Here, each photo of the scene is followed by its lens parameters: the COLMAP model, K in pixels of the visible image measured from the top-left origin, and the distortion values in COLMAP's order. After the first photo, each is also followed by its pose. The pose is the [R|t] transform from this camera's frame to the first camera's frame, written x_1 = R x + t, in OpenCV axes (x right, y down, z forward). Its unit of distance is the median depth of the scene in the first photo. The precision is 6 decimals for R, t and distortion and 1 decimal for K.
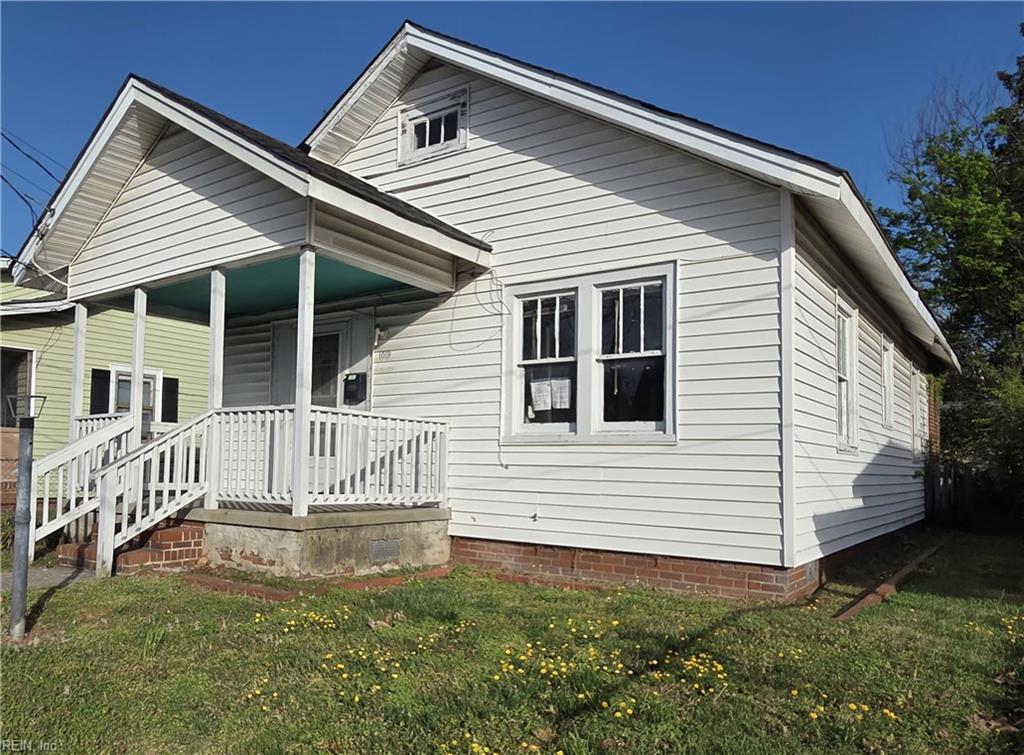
lens RADIAL K [[760.3, 0, 451.2], [0, 760.3, 423.6], [0, 0, 1]] dist [0.001417, -0.000689]
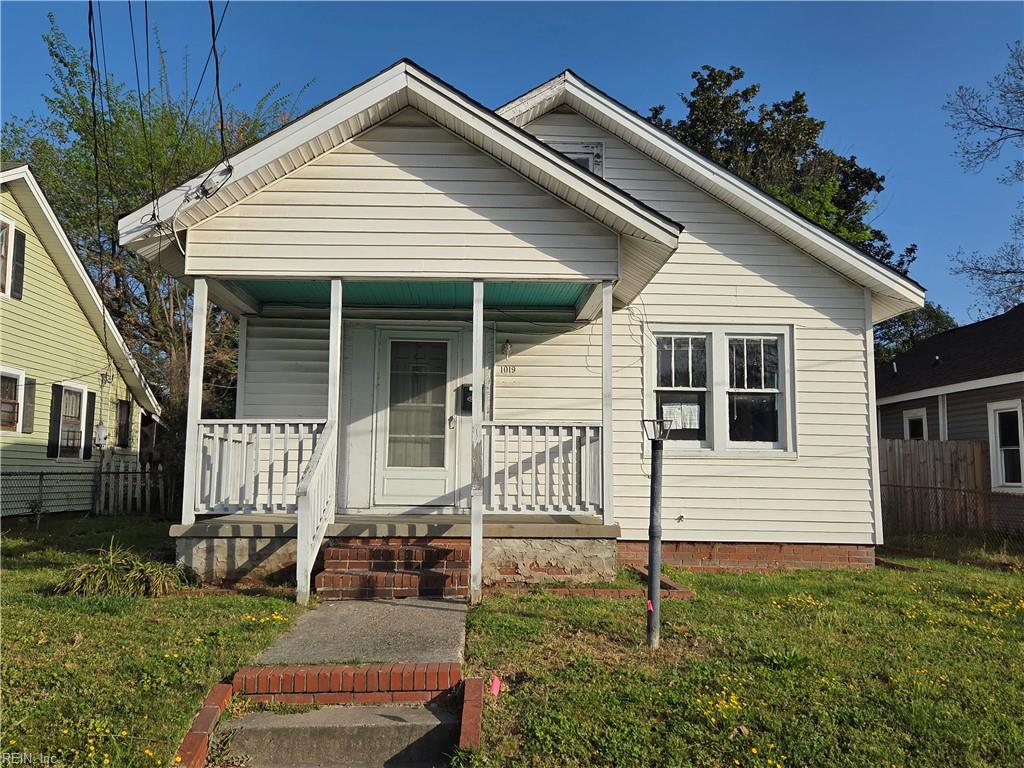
lens RADIAL K [[845.2, 0, 512.0], [0, 845.2, 384.0], [0, 0, 1]] dist [0.068140, -0.000045]
pose [[0.778706, 0.055536, 0.624927, -0.953522], [-0.029121, 0.998200, -0.052421, -0.011716], [-0.626713, 0.022622, 0.778922, 0.113942]]
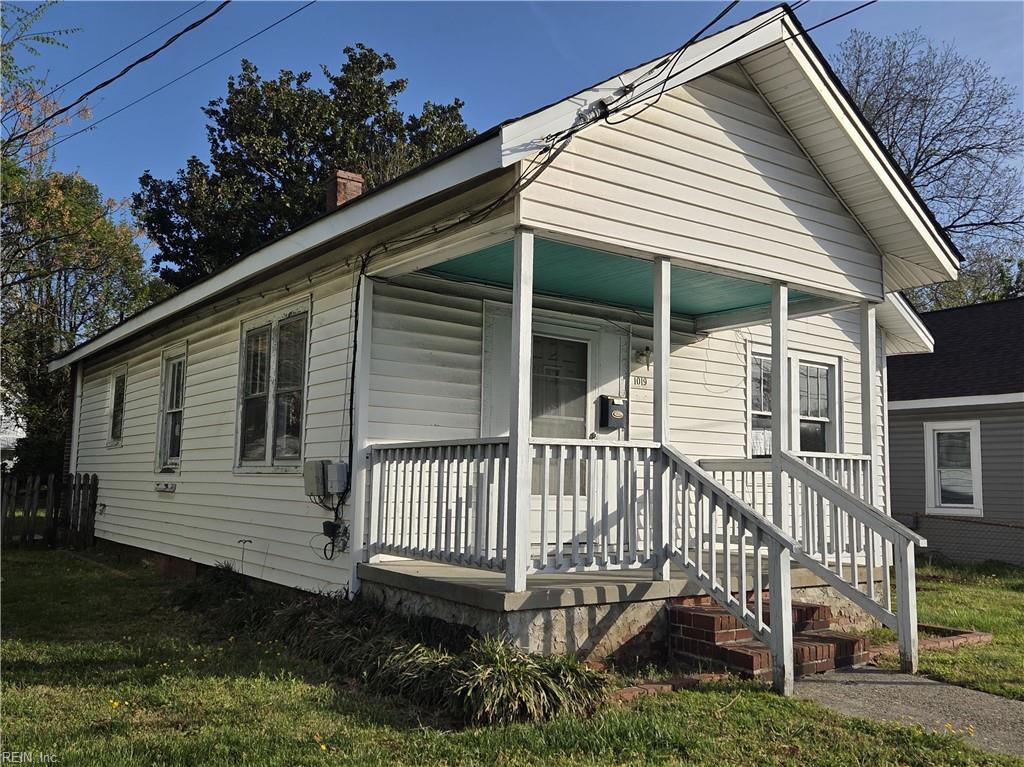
lens RADIAL K [[885.4, 0, 512.0], [0, 885.4, 383.5], [0, 0, 1]] dist [0.065617, 0.001008]
pose [[0.293309, 0.091648, 0.951615, -1.326574], [-0.066571, 0.994936, -0.075301, 0.000724], [-0.953697, -0.041264, 0.297925, 0.987508]]
